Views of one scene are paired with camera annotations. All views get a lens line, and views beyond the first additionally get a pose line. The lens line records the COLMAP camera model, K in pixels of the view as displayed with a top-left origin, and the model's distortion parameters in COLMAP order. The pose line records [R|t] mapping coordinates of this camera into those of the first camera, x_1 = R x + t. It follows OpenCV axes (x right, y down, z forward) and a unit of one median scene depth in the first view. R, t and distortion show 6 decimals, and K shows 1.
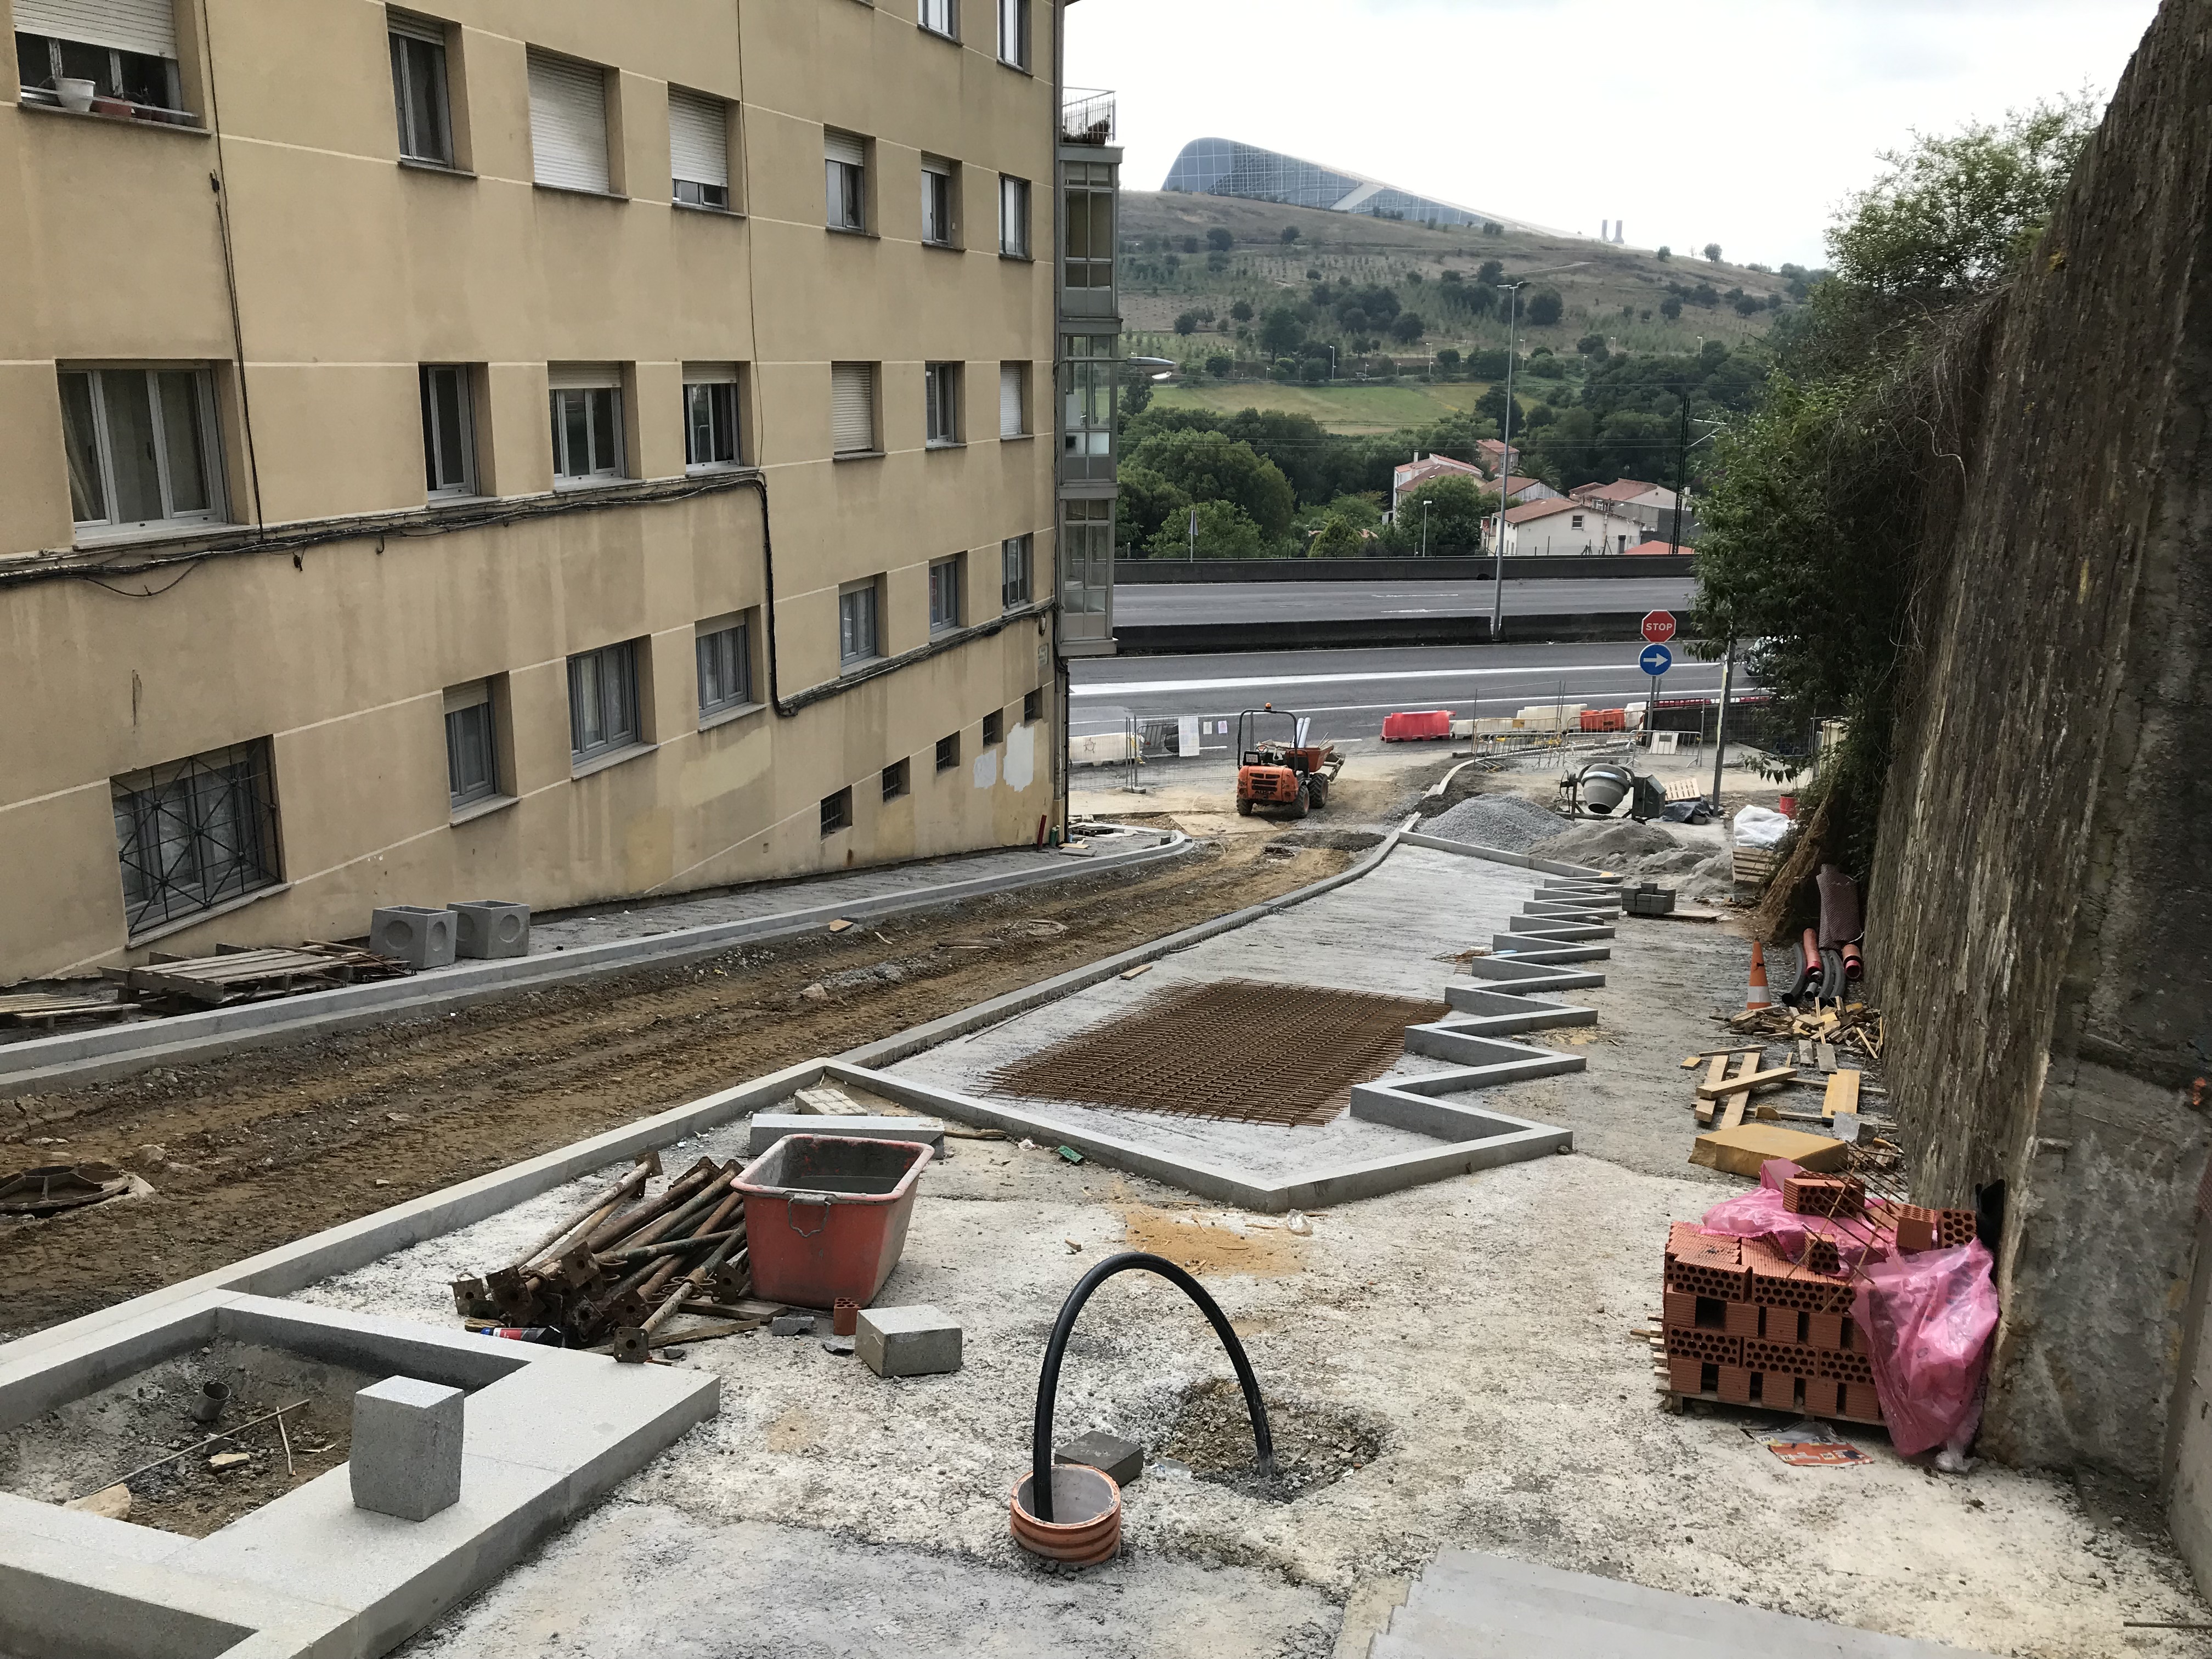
lens RADIAL K [[1783.0, 0, 1091.5], [0, 1783.0, 812.3], [0, 0, 1]] dist [0.037989, -0.037964]
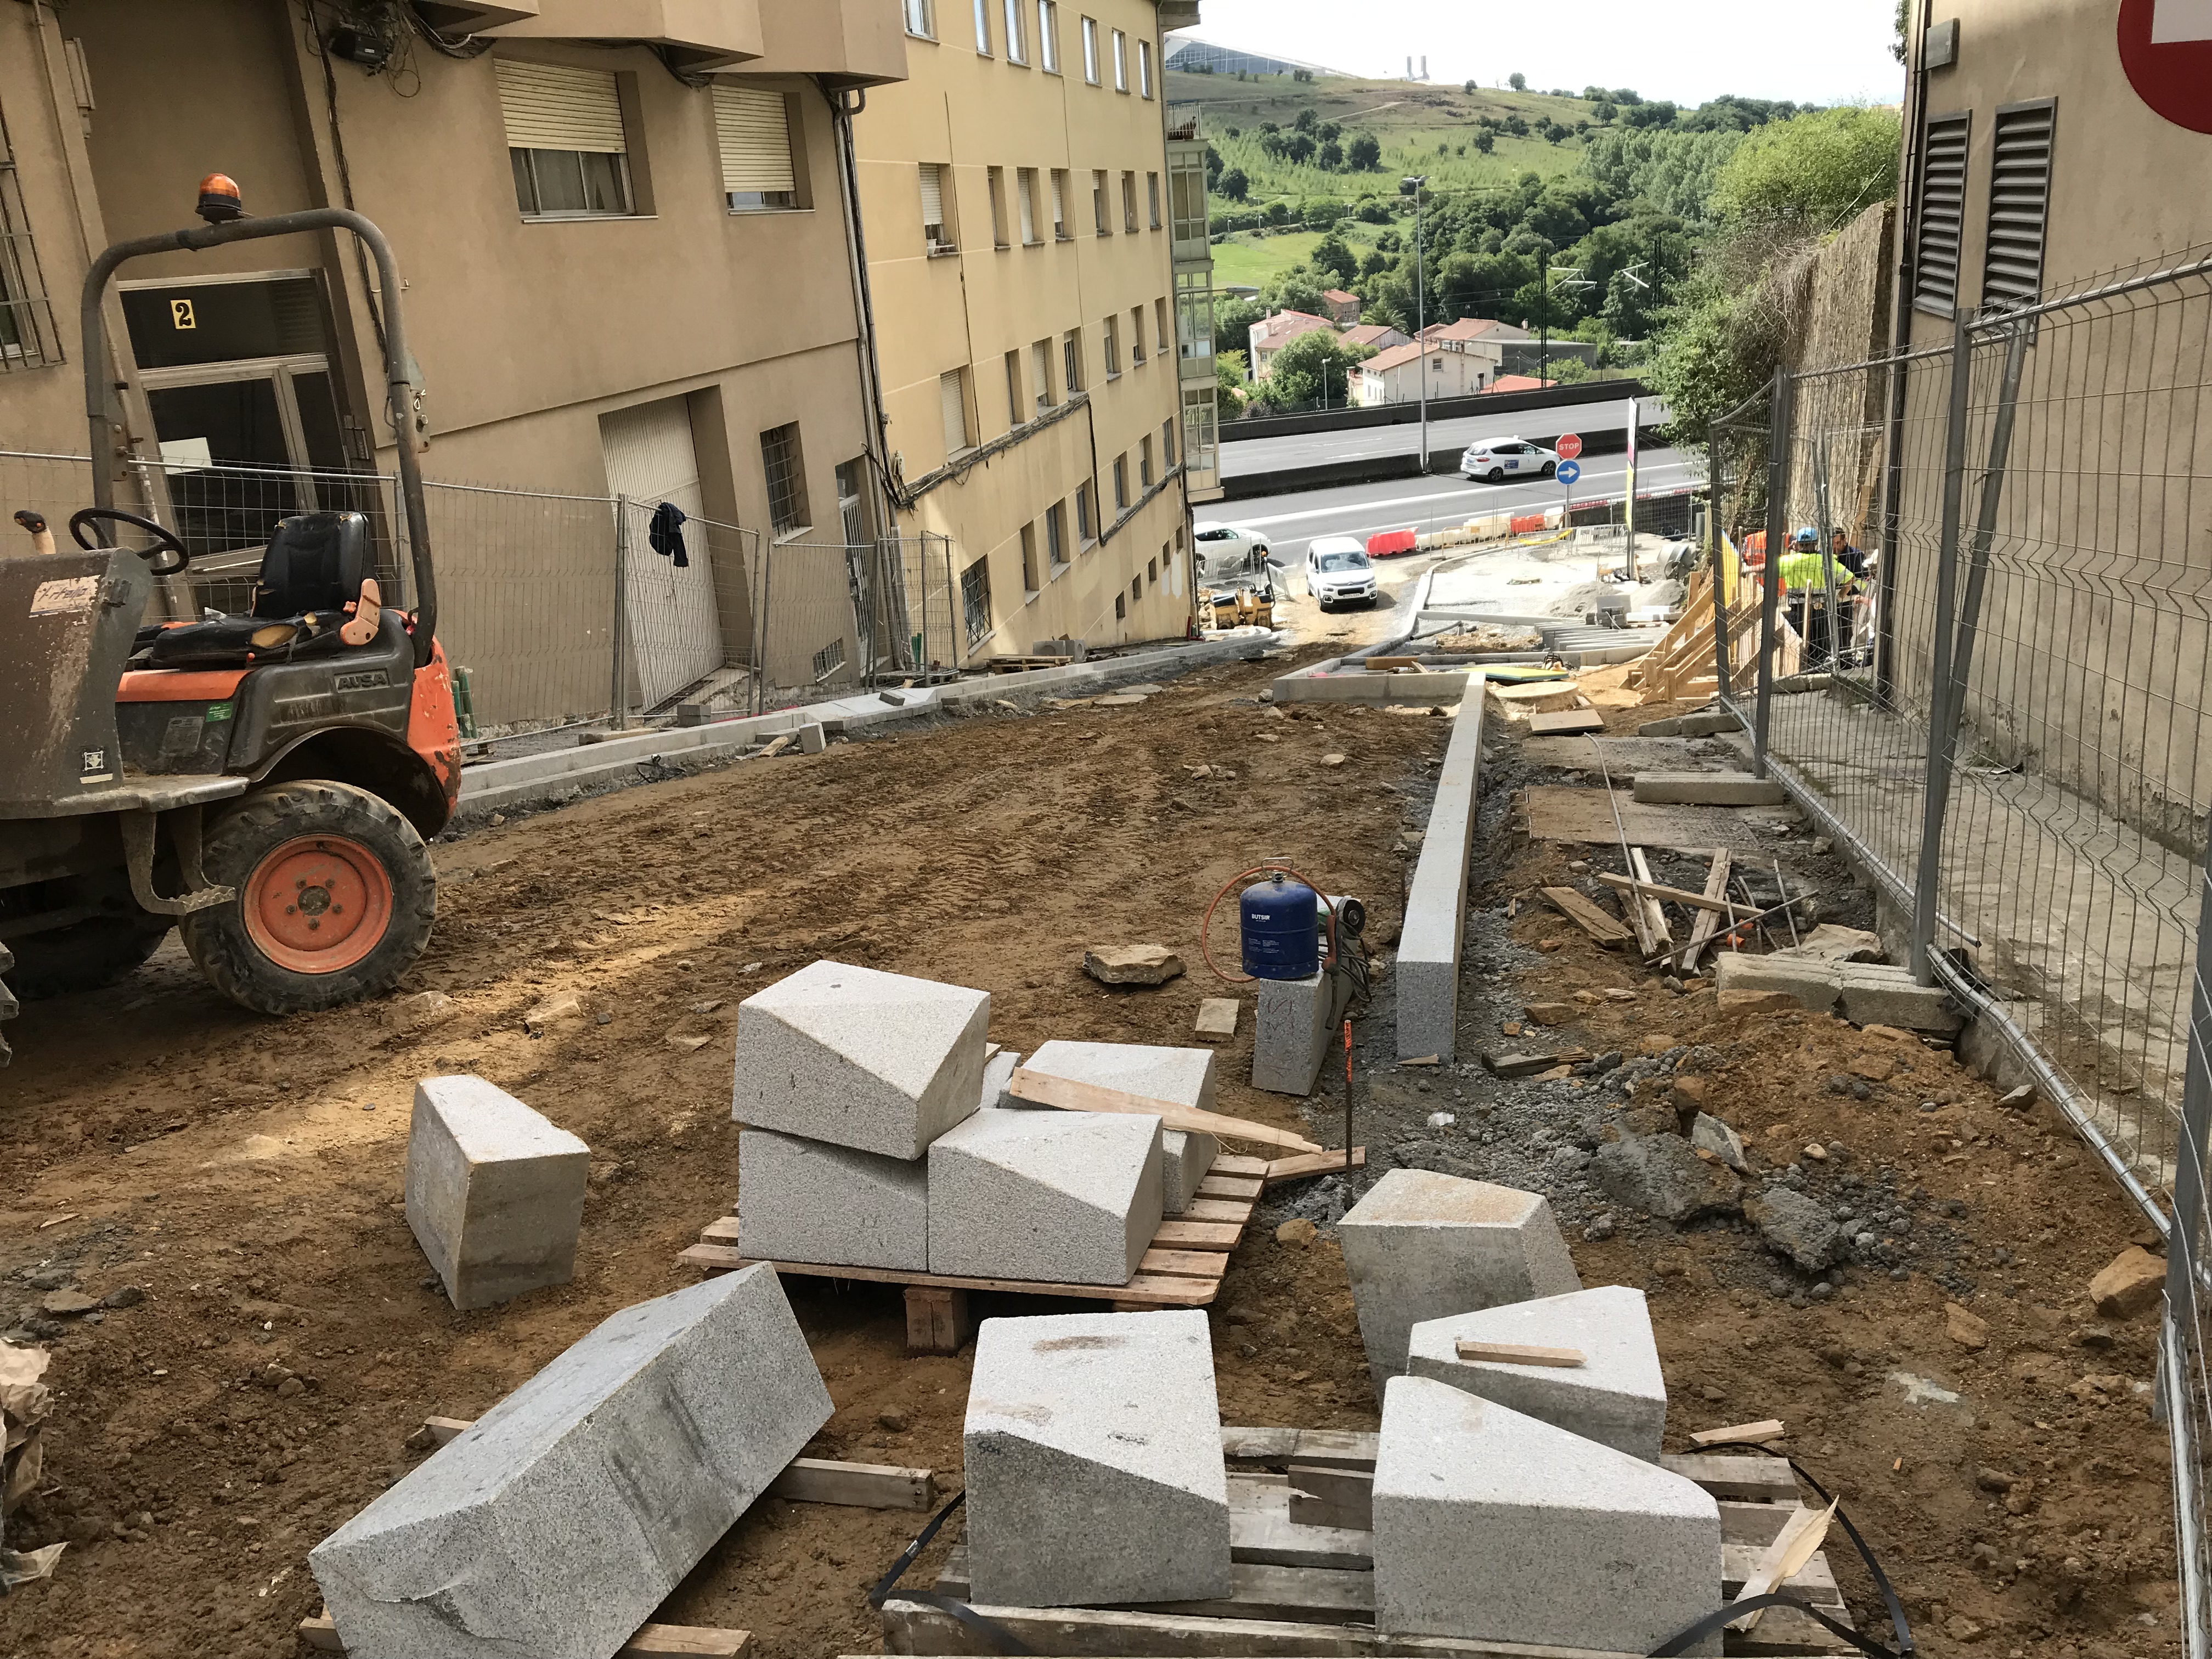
lens RADIAL K [[1783.0, 0, 1099.3], [0, 1783.0, 809.4], [0, 0, 1]] dist [0.037989, -0.037964]
pose [[0.991402, -0.107698, 0.074315, -0.227882], [0.102592, 0.992298, 0.069423, 0.050421], [-0.081219, -0.061202, 0.994815, -0.439034]]
